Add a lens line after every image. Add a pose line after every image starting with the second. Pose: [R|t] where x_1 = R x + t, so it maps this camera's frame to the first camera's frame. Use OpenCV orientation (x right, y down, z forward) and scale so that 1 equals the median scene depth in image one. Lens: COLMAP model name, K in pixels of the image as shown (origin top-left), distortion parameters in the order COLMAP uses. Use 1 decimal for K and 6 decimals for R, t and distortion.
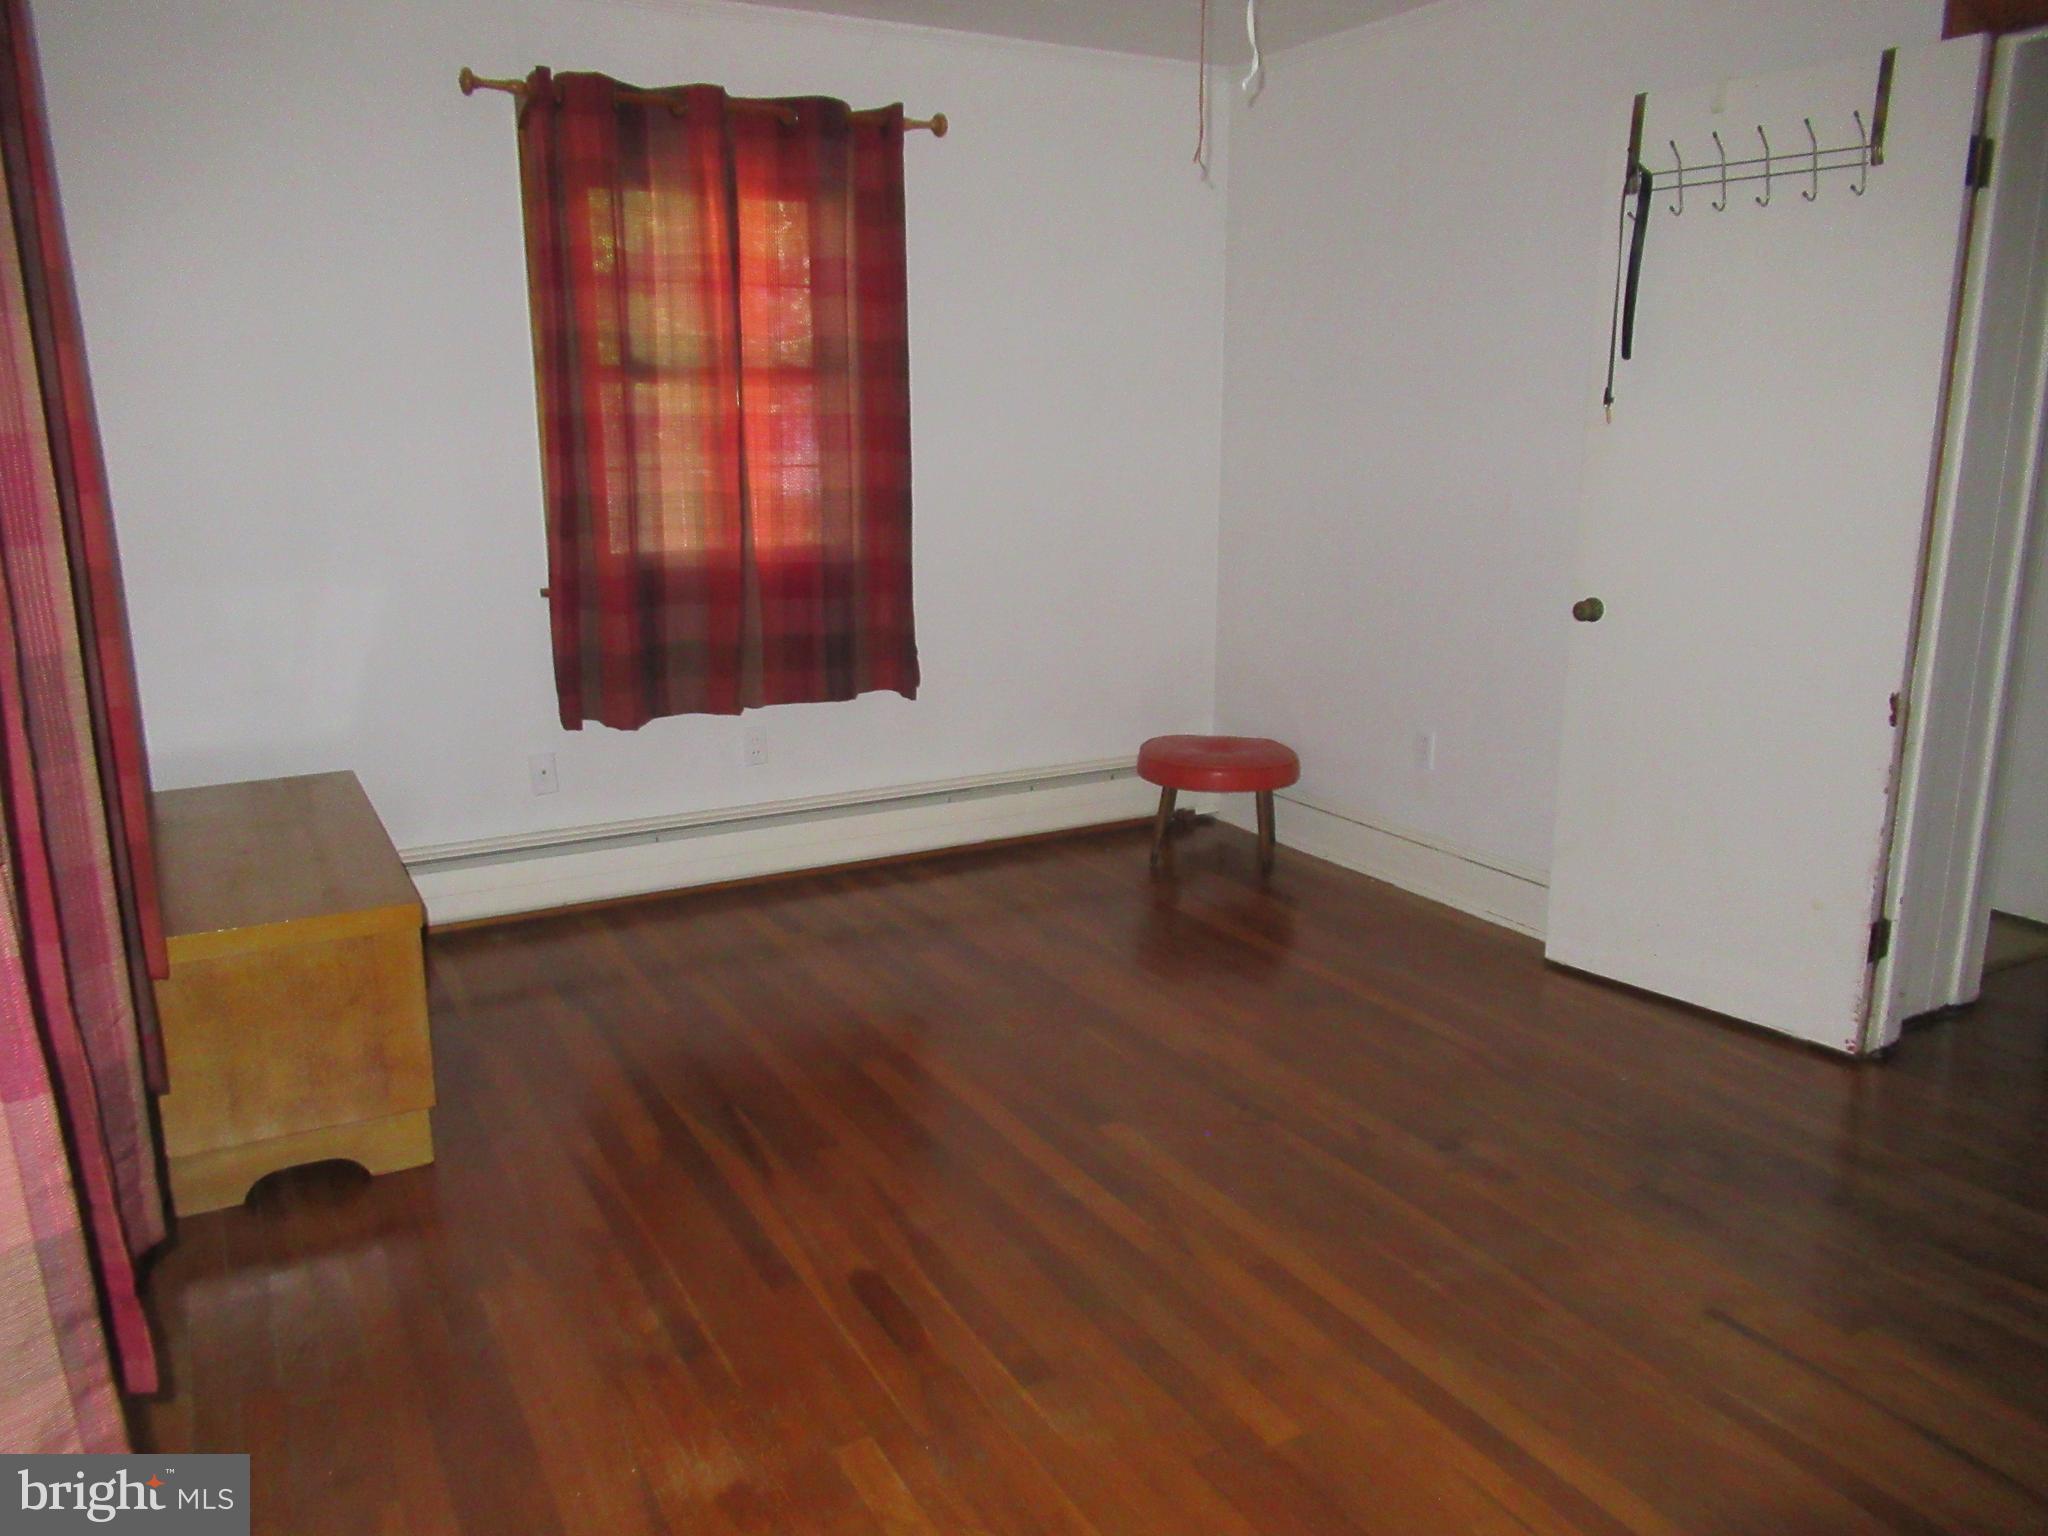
lens RADIAL K [[1527.9, 0, 1034.9], [0, 1527.9, 774.6], [0, 0, 1]] dist [-0.005734, -0.001223]
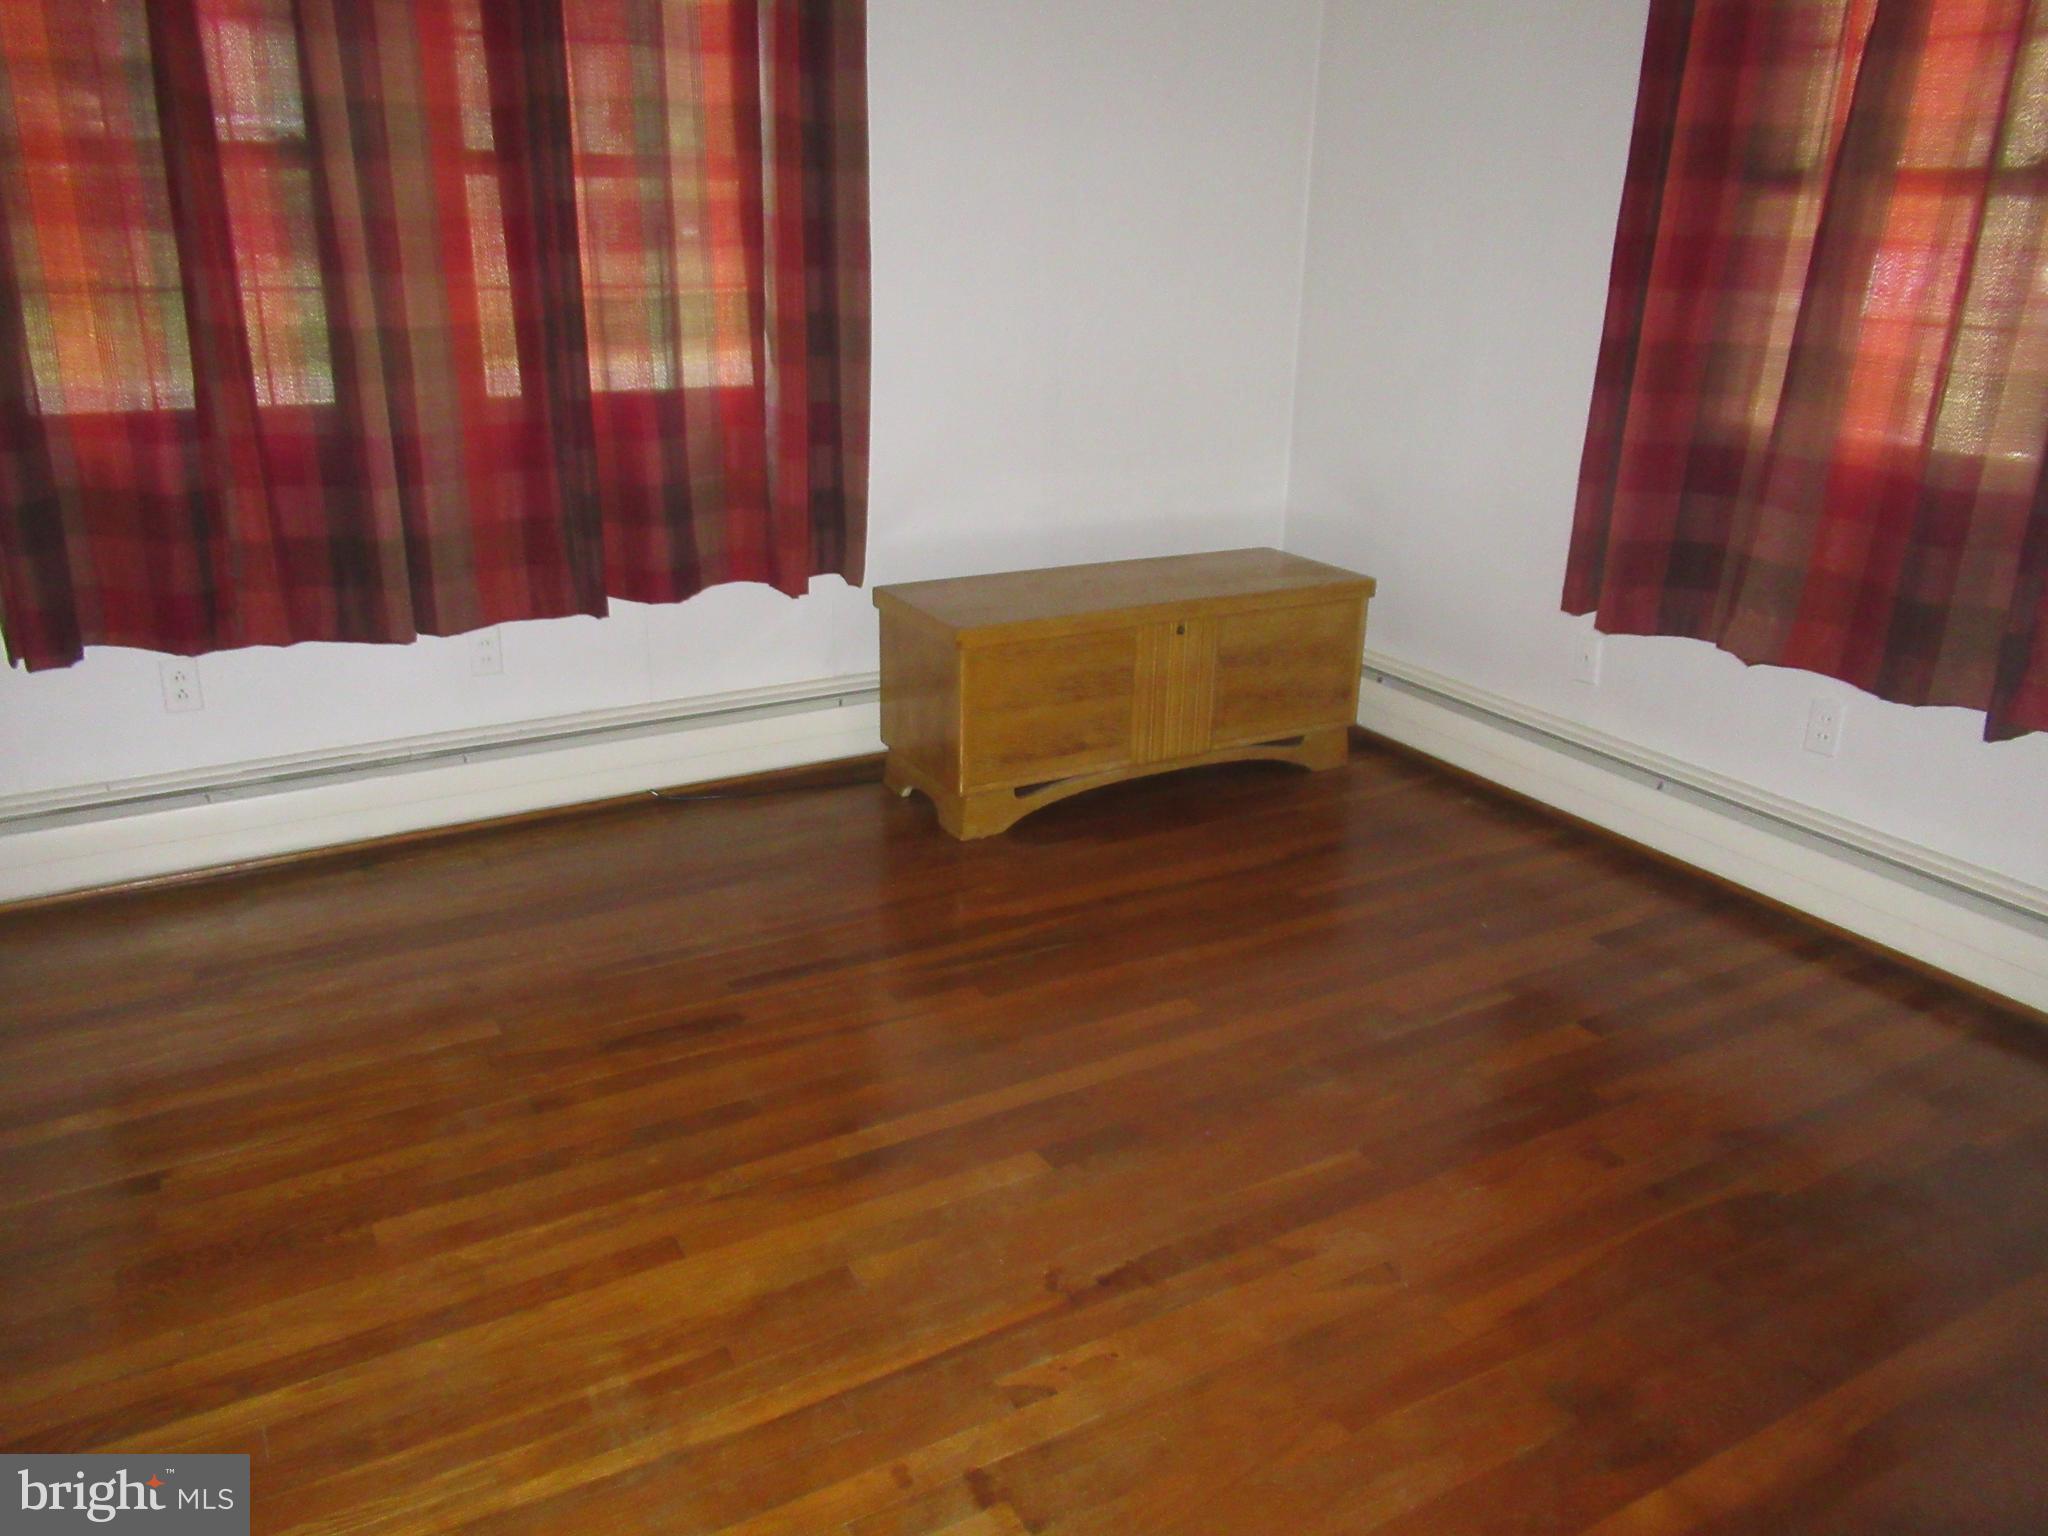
lens RADIAL K [[1527.9, 0, 1027.8], [0, 1527.9, 766.9], [0, 0, 1]] dist [-0.005734, -0.001223]
pose [[0.018051, 0.343570, -0.938954, 0.652272], [-0.254587, 0.909732, 0.327983, -0.191931], [0.966881, 0.233125, 0.103890, 0.789726]]
